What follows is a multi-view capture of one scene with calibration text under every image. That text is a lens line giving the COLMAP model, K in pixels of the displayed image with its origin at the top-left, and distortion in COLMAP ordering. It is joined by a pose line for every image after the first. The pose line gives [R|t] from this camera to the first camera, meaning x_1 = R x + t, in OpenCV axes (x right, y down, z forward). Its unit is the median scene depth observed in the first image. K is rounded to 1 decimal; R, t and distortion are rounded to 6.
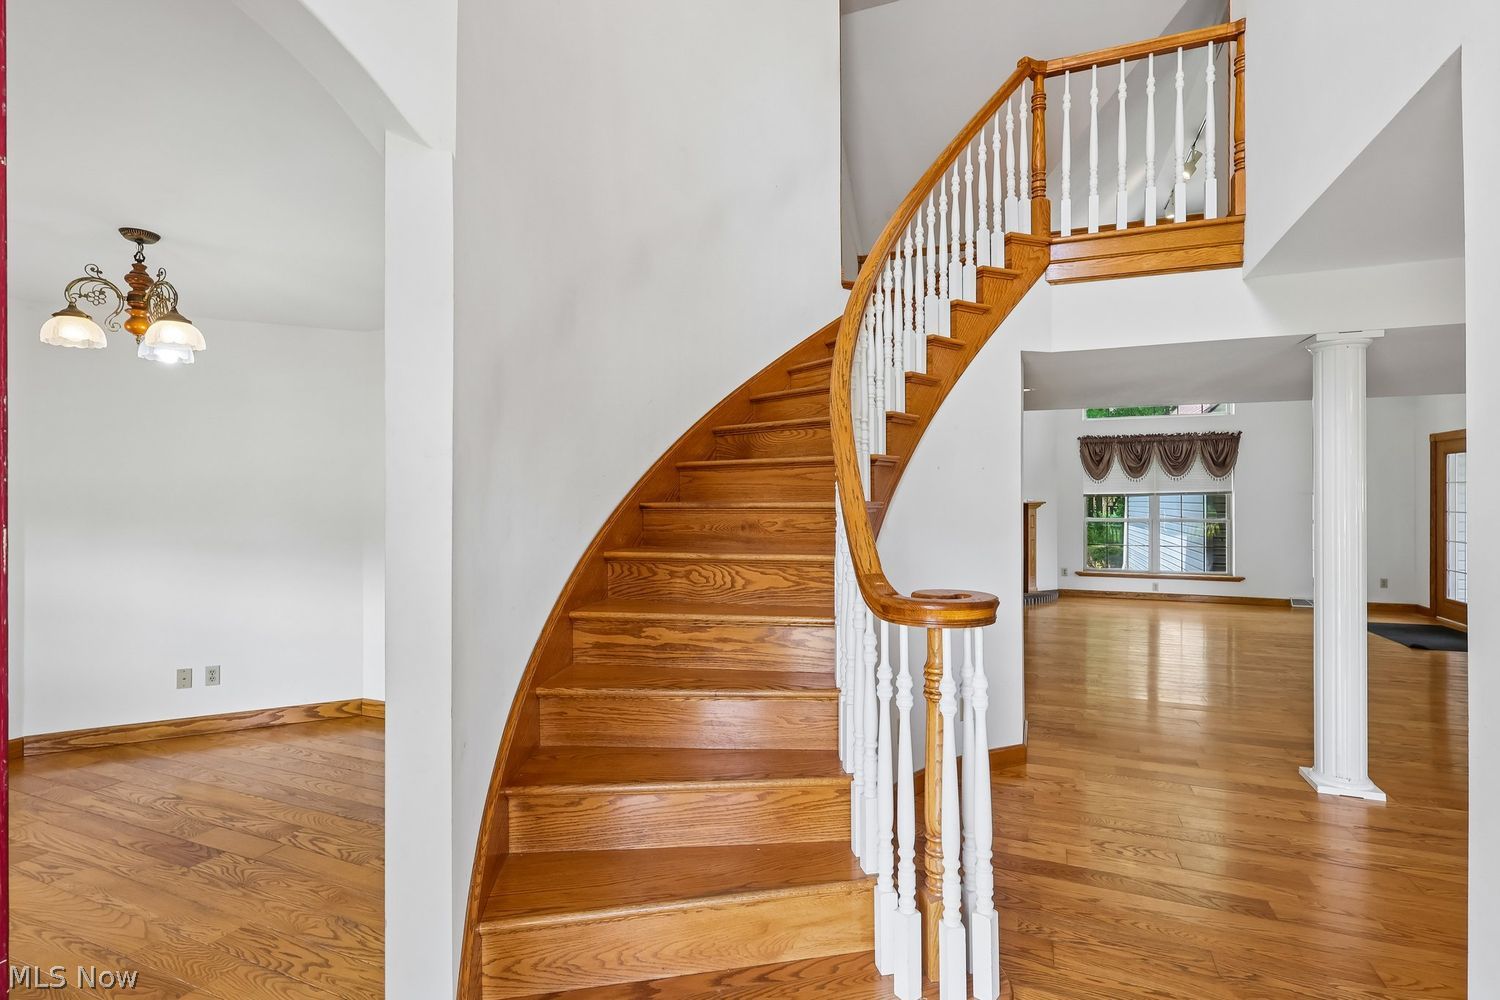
lens RADIAL K [[697.2, 0, 755.2], [0, 697.2, 500.6], [0, 0, 1]] dist [0.002106, -0.000320]
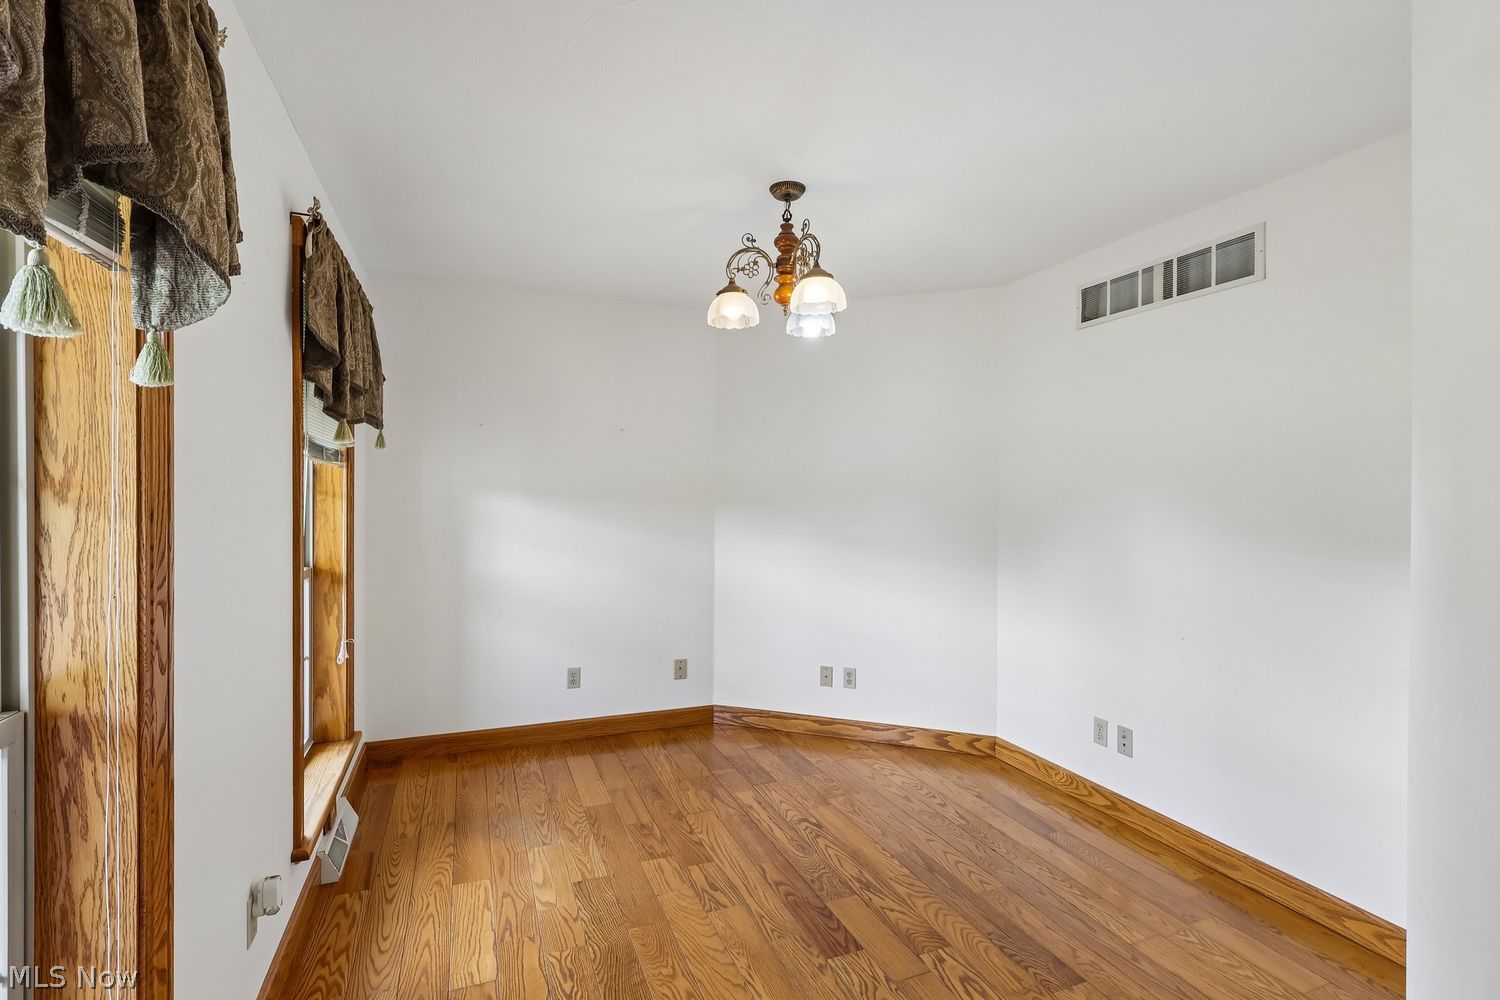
lens RADIAL K [[697.2, 0, 750.6], [0, 697.2, 495.8], [0, 0, 1]] dist [0.002106, -0.000320]
pose [[0.696975, 0.007536, -0.717056, -0.279977], [-0.004376, 0.999971, 0.006256, -0.002134], [0.717083, -0.001223, 0.696987, 0.352631]]
